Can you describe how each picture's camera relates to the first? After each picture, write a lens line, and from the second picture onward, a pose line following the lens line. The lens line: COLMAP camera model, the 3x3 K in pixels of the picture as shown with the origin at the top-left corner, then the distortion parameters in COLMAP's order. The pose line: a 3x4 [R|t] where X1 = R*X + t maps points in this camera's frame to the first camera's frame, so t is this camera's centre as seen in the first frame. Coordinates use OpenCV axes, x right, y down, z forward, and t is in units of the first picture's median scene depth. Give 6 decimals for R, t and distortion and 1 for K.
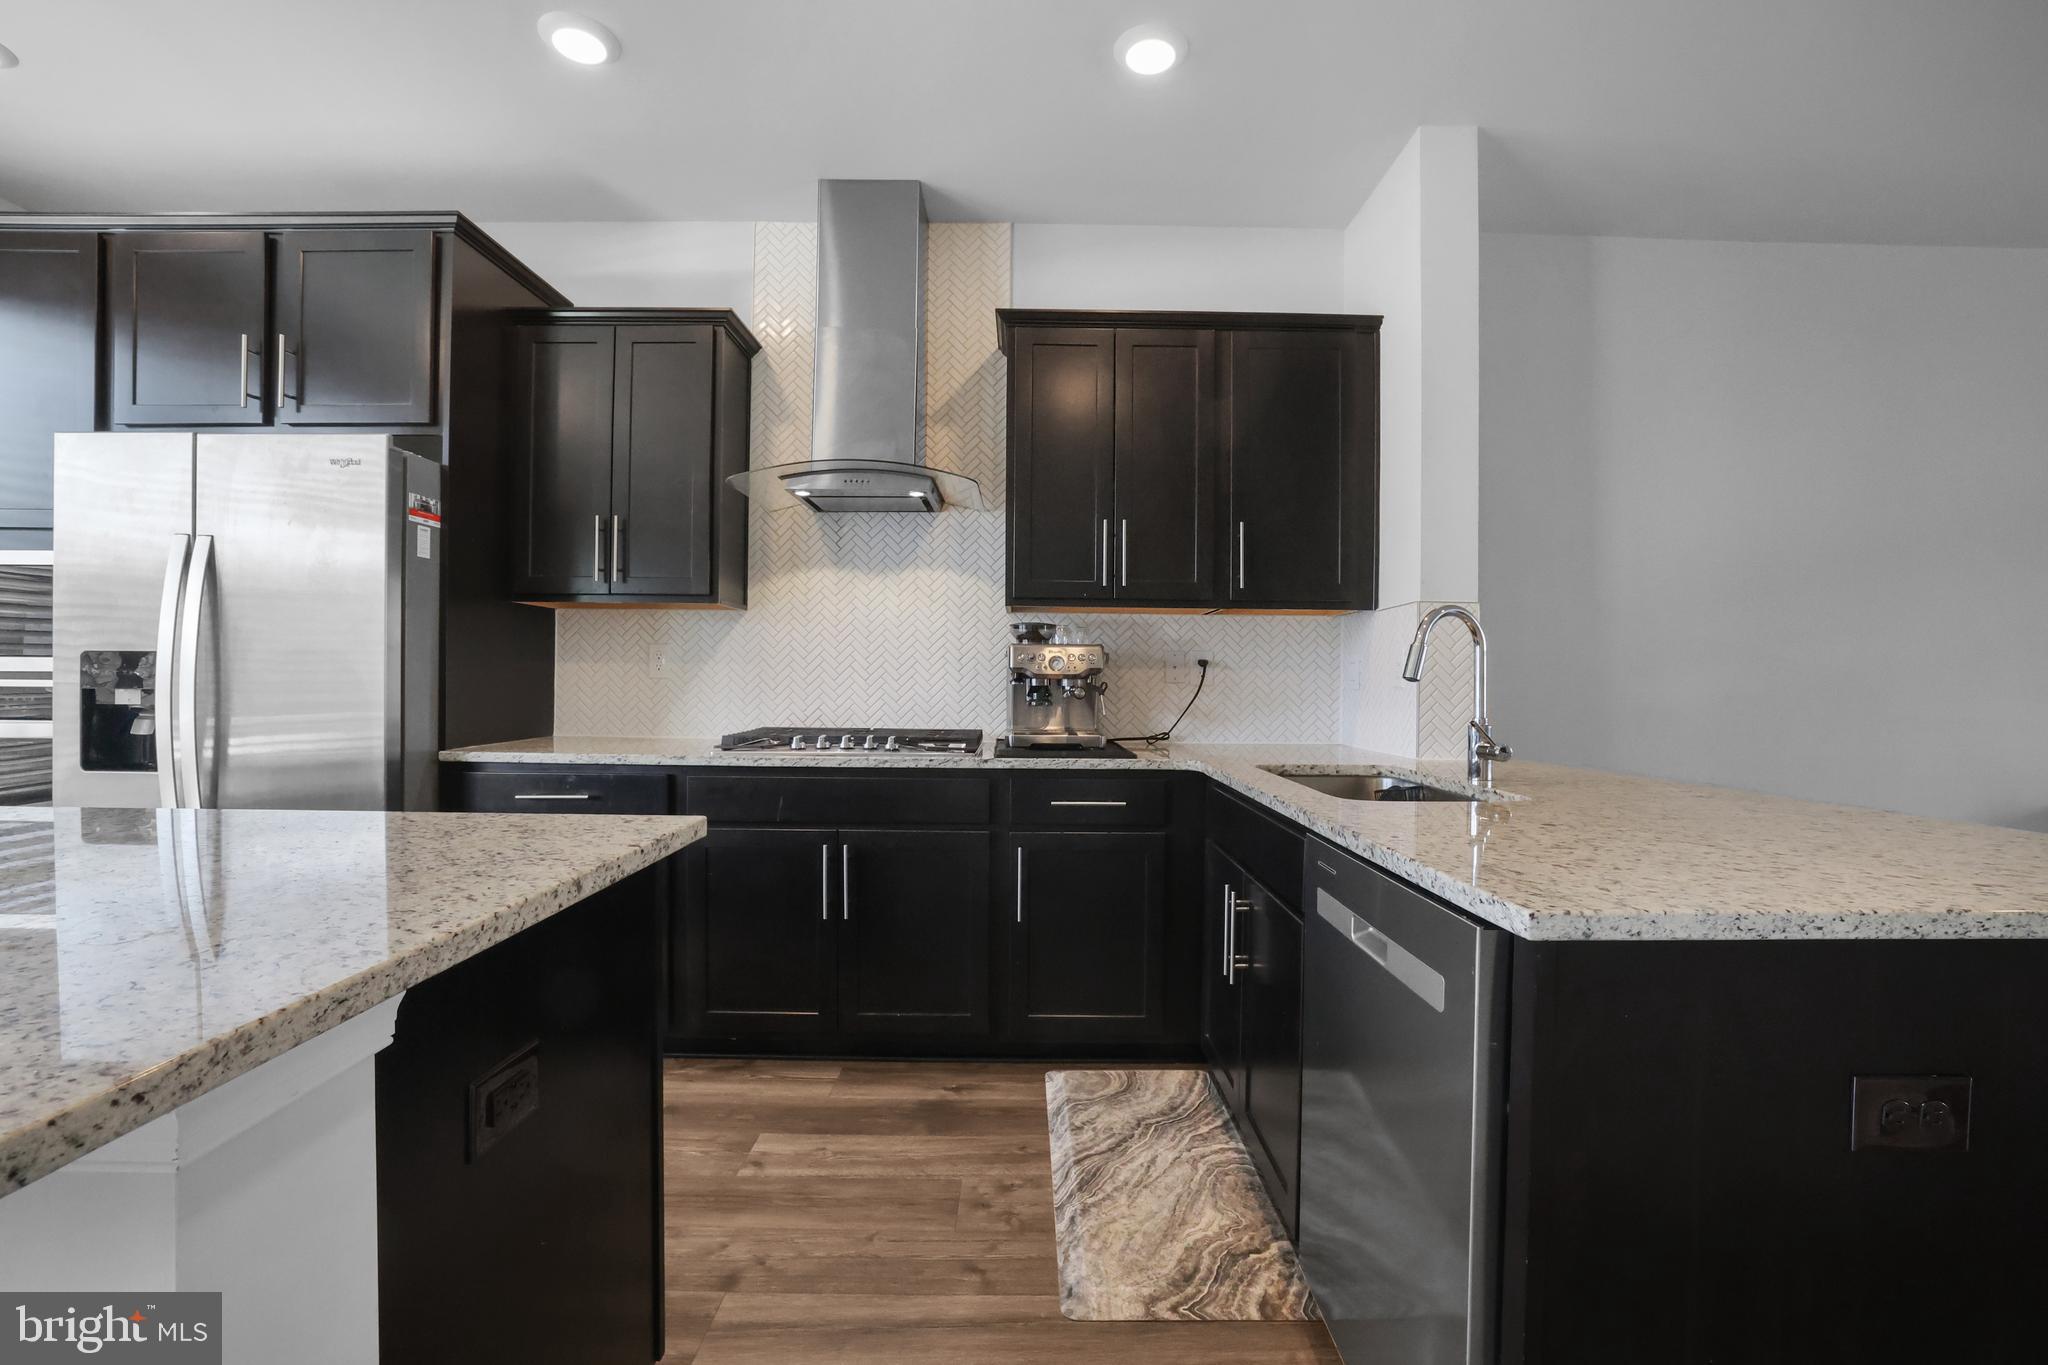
lens RADIAL K [[886.7, 0, 1027.5], [0, 886.7, 682.1], [0, 0, 1]] dist [-0.050331, 0.018387]
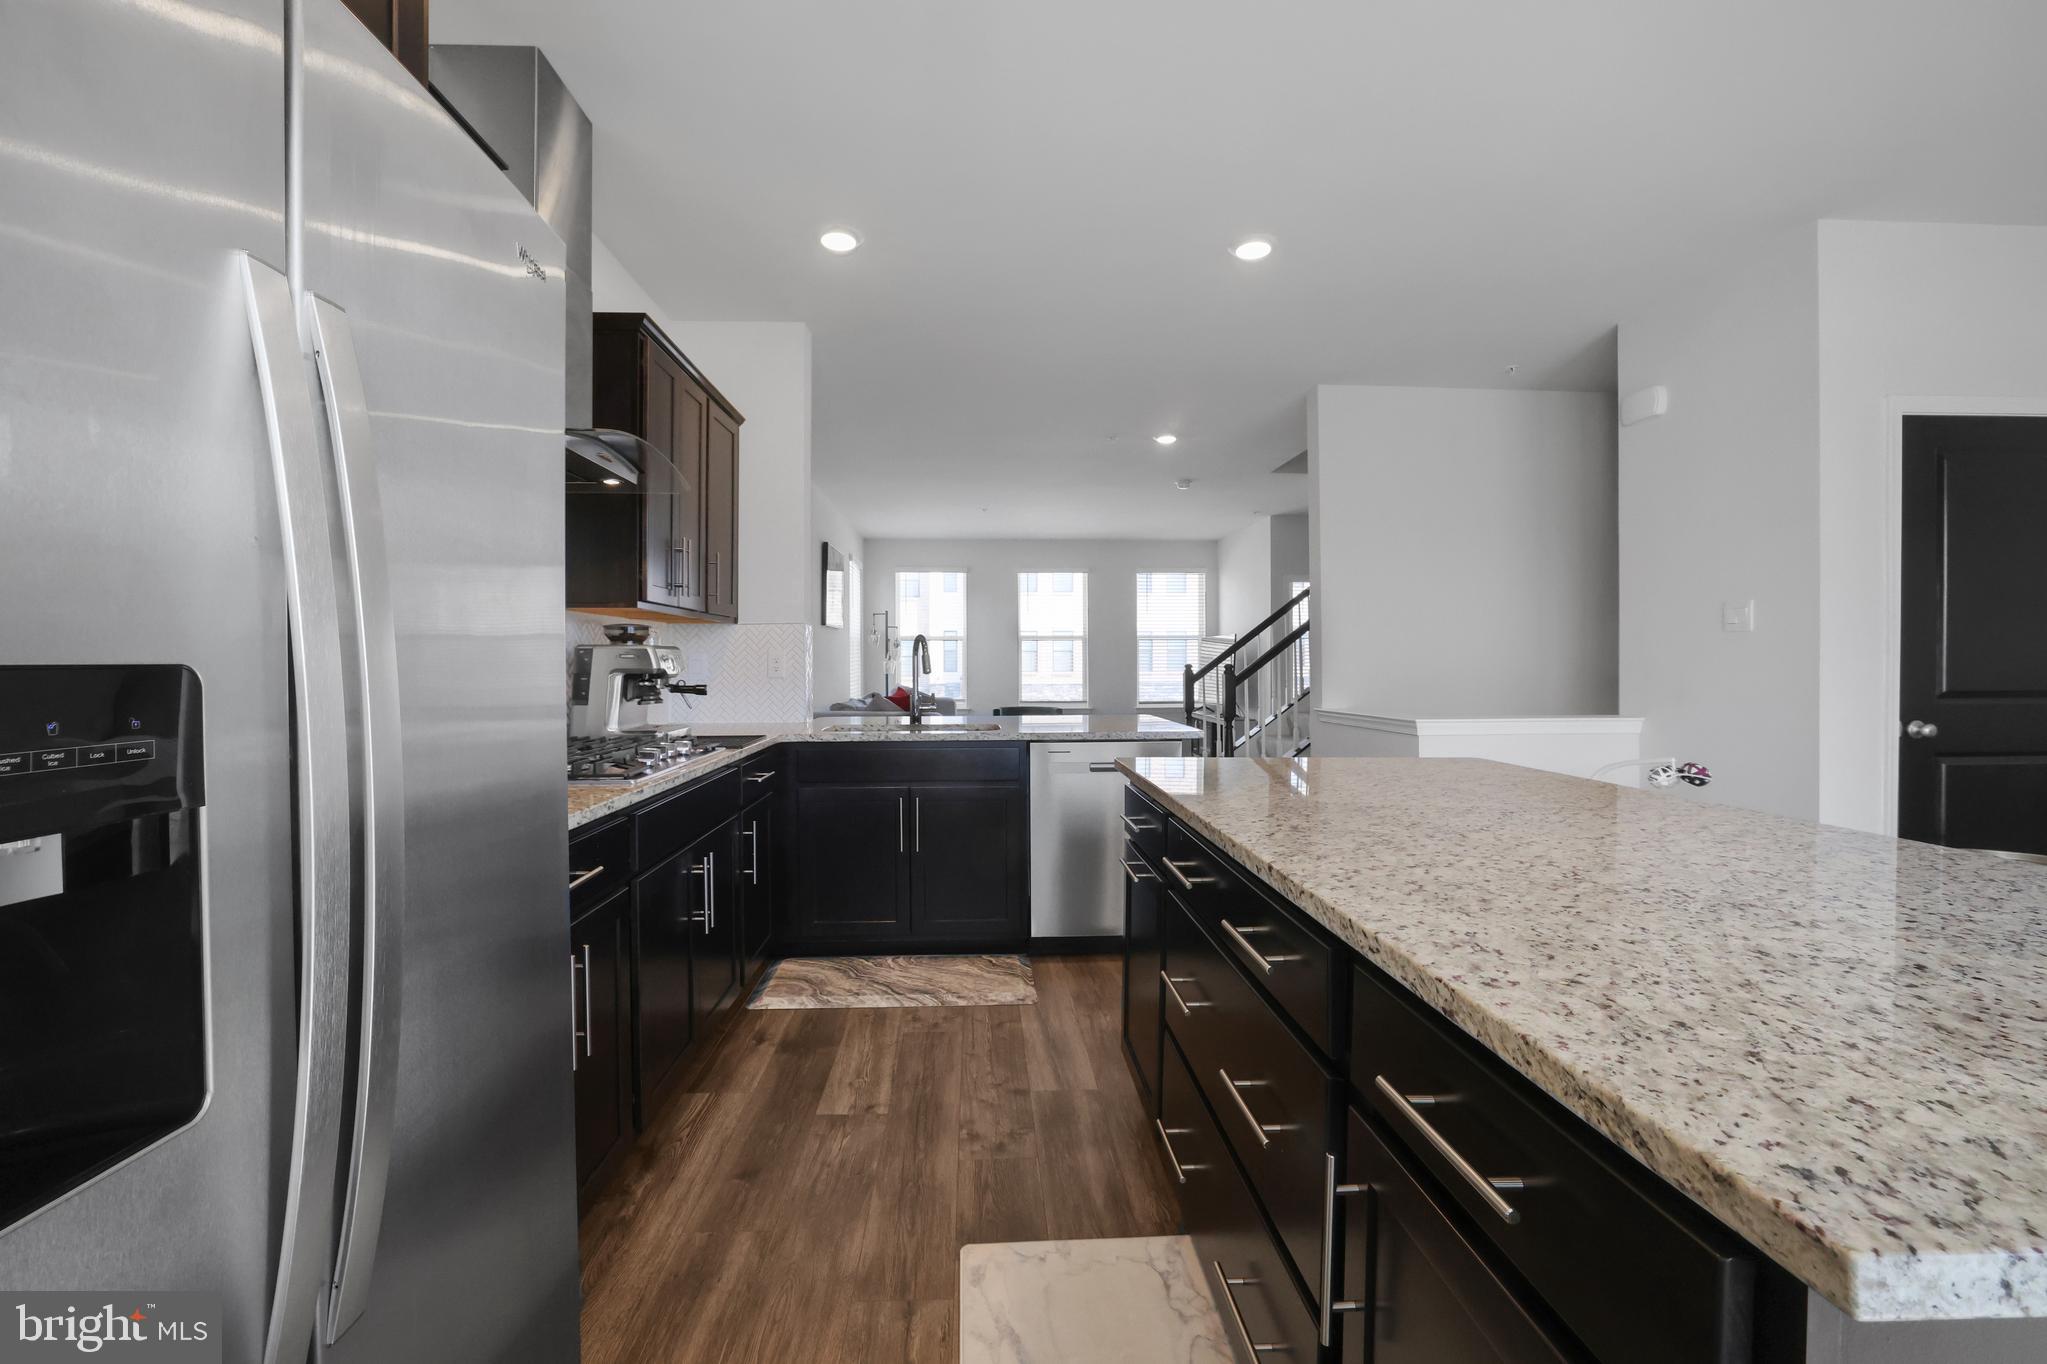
lens RADIAL K [[882.7, 0, 1017.6], [0, 882.7, 679.0], [0, 0, 1]] dist [-0.047801, 0.018995]
pose [[-0.049607, -0.027226, 0.998398, -1.272226], [0.004898, 0.999610, 0.027503, -0.037145], [-0.998757, 0.006255, -0.049454, 0.752616]]
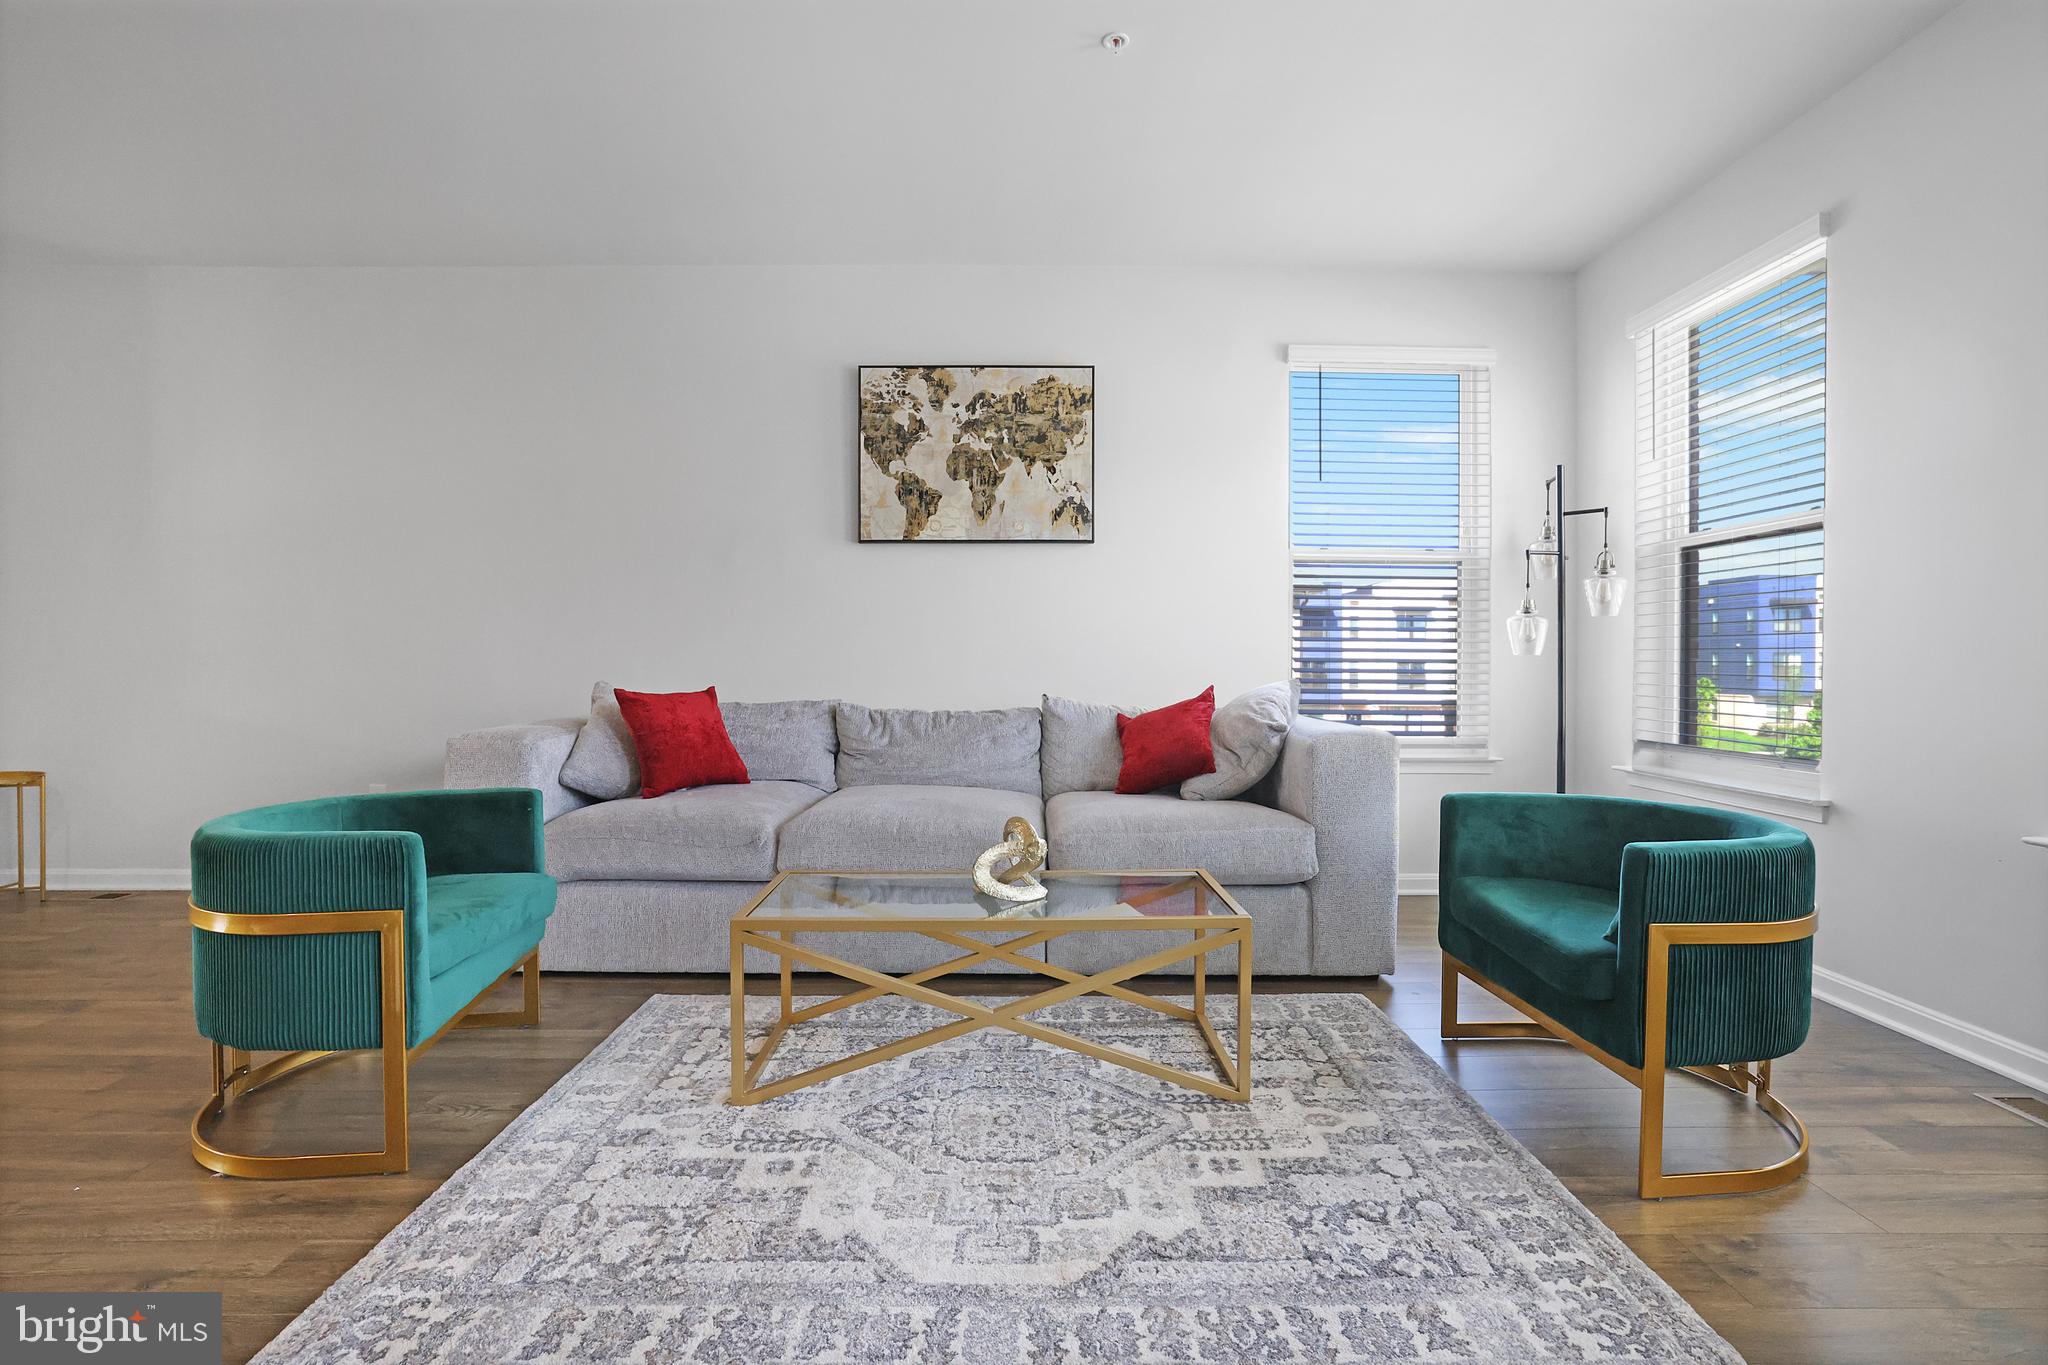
lens RADIAL K [[942.6, 0, 1025.6], [0, 942.6, 677.3], [0, 0, 1]] dist [-0.047503, 0.022407]
pose [[0.999942, -0.006253, 0.008733, 2.542554], [0.006160, 0.999925, 0.010579, 0.080904], [-0.008799, -0.010524, 0.999906, -0.425801]]
